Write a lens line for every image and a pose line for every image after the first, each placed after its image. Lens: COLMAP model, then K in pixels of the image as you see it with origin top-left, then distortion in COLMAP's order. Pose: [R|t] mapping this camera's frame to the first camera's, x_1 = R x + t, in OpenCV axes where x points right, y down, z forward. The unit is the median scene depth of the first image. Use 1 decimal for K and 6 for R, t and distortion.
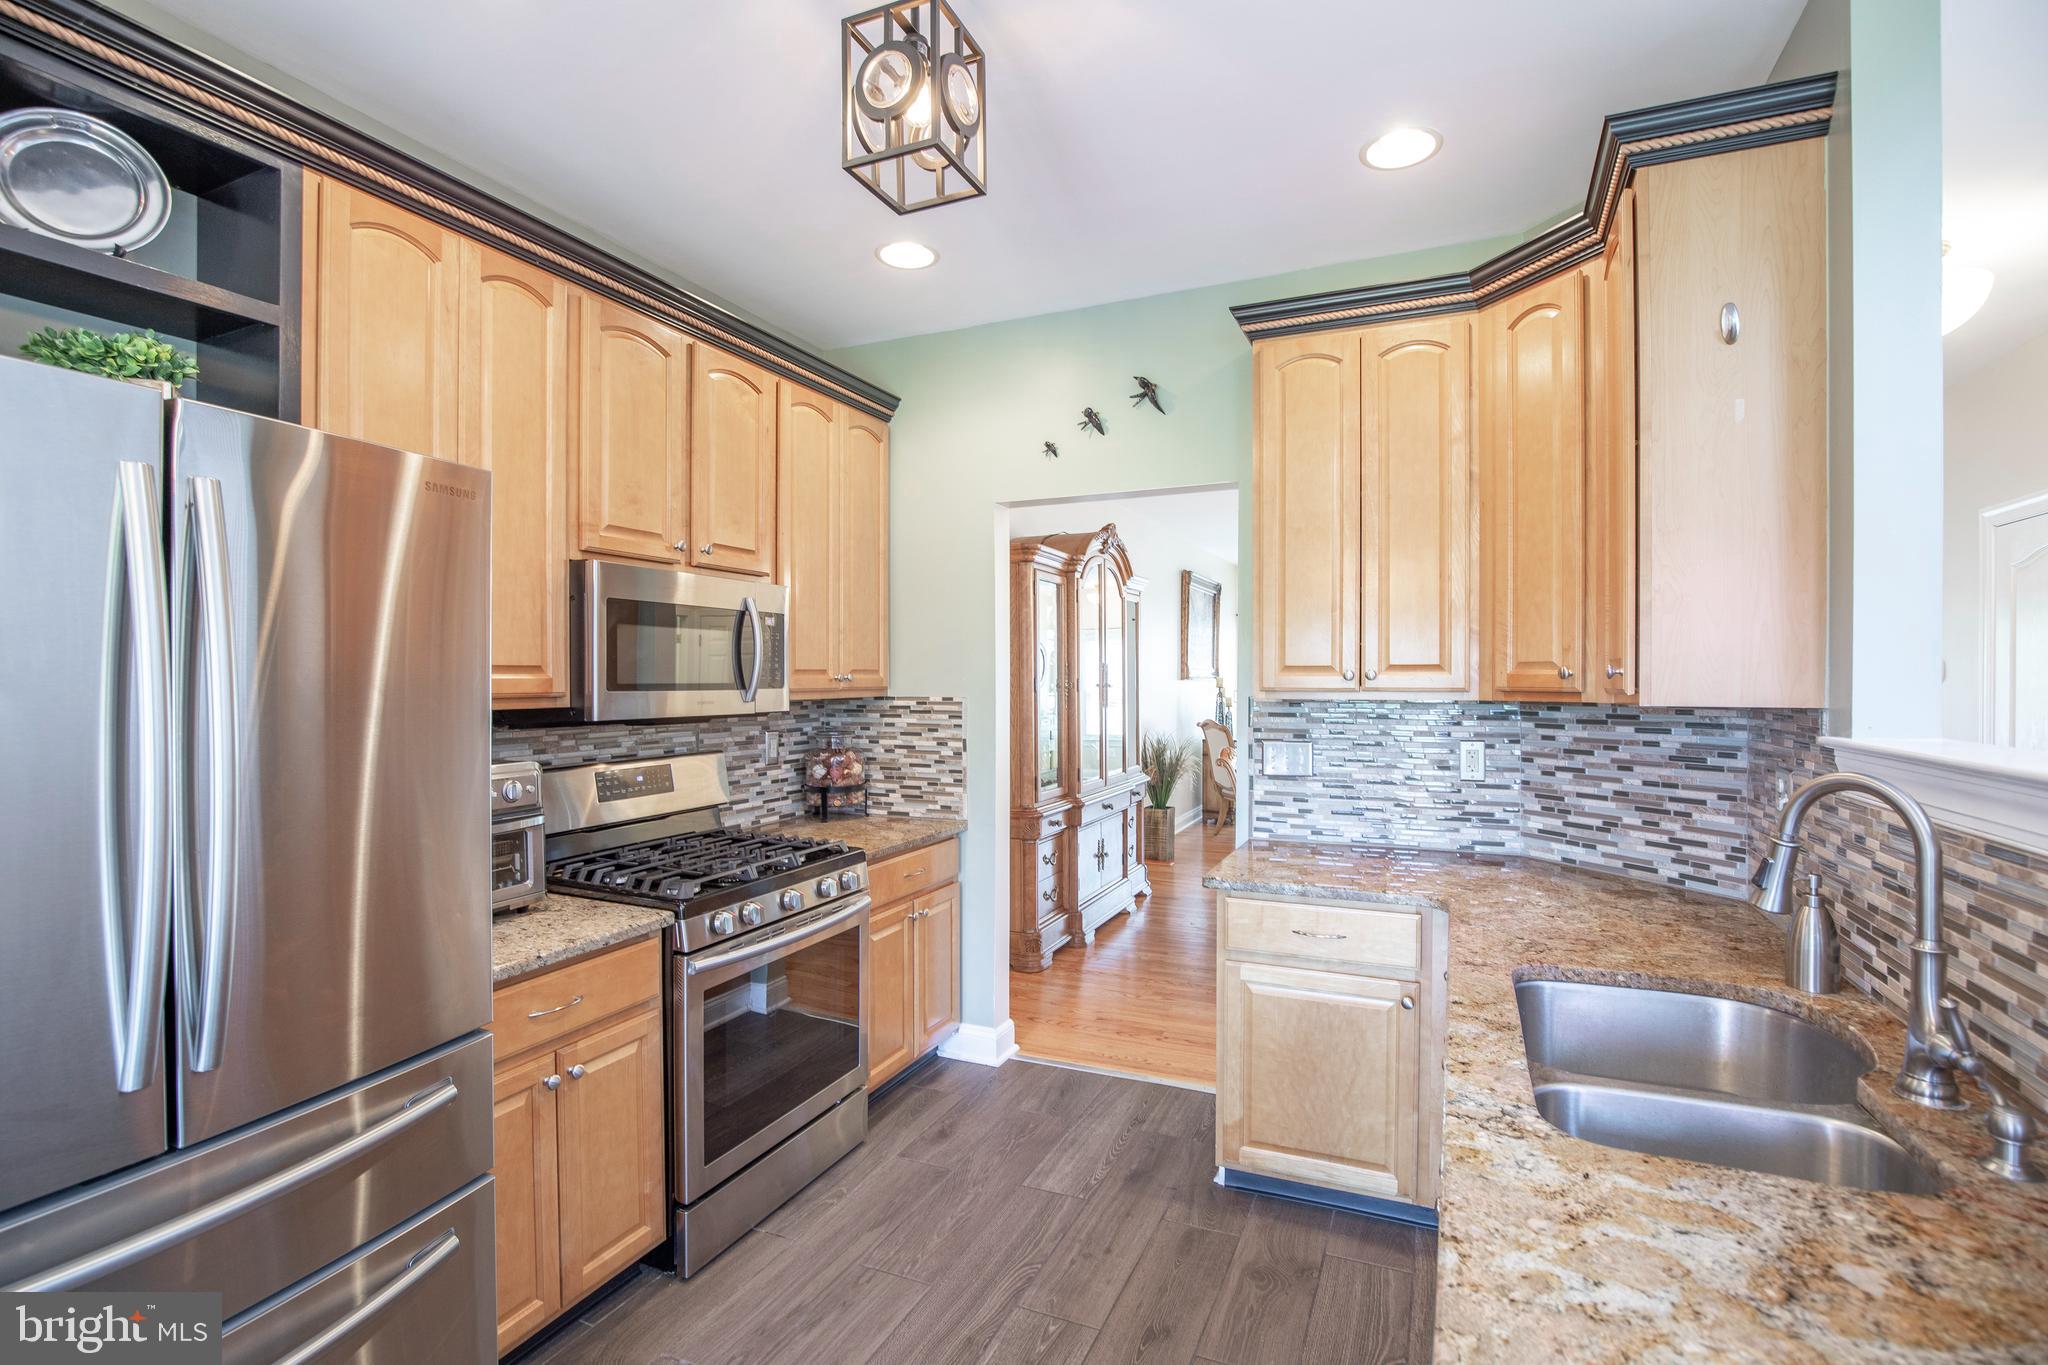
lens RADIAL K [[916.6, 0, 1061.6], [0, 916.6, 679.7], [0, 0, 1]] dist [-0.028159, 0.000836]
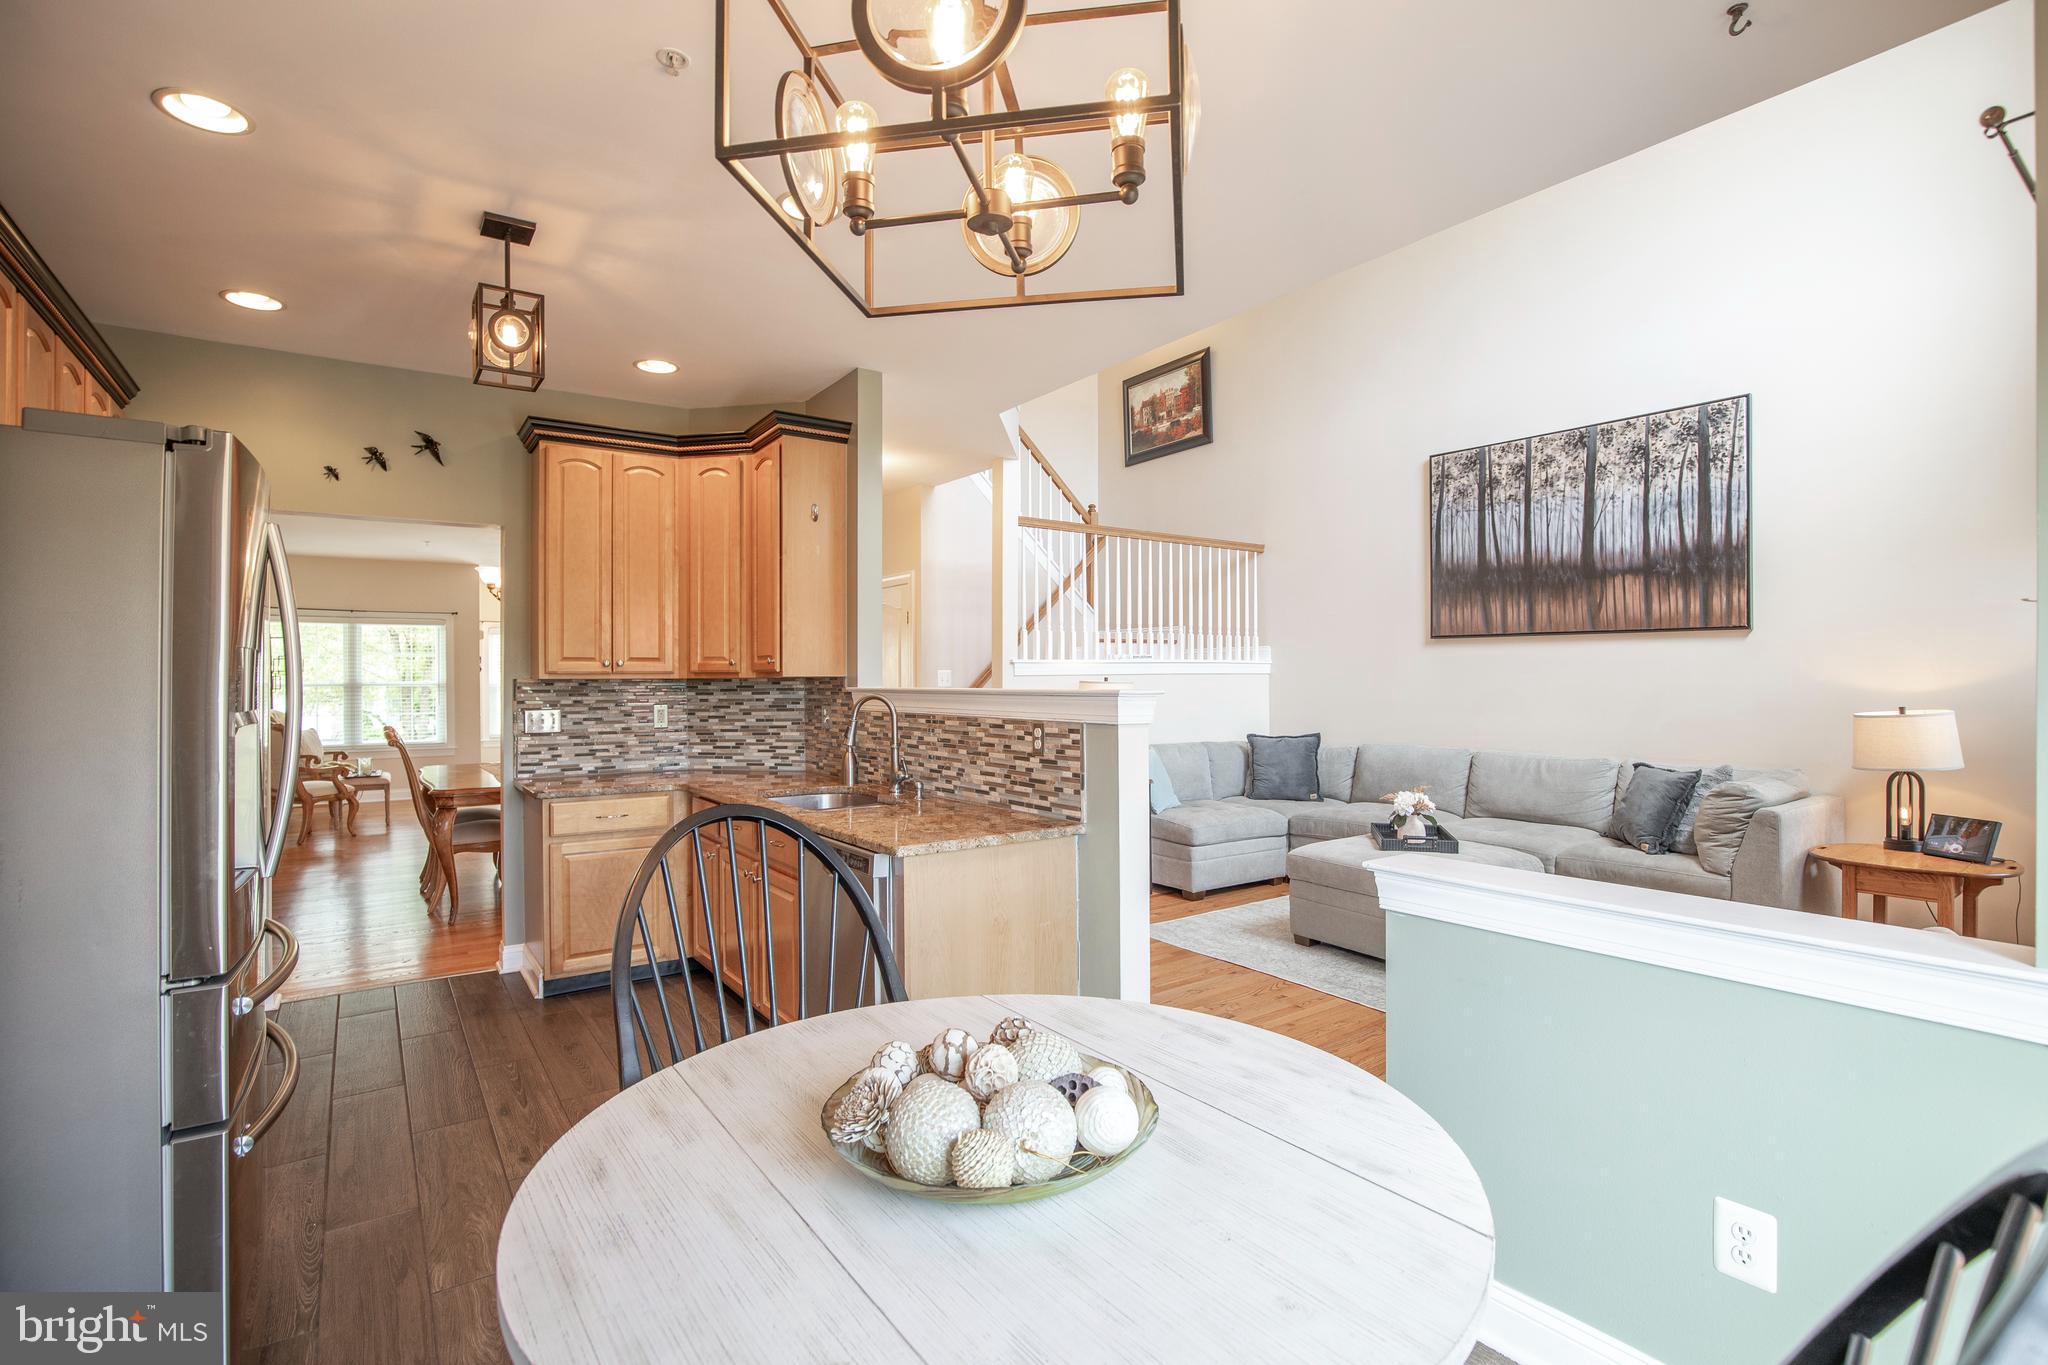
lens RADIAL K [[958.8, 0, 1048.7], [0, 958.8, 672.7], [0, 0, 1]] dist [-0.033241, 0.000109]
pose [[0.497531, 0.005178, 0.867430, -0.791136], [0.007619, 0.999918, -0.010339, 0.036455], [-0.867412, 0.011753, 0.497451, -0.541538]]
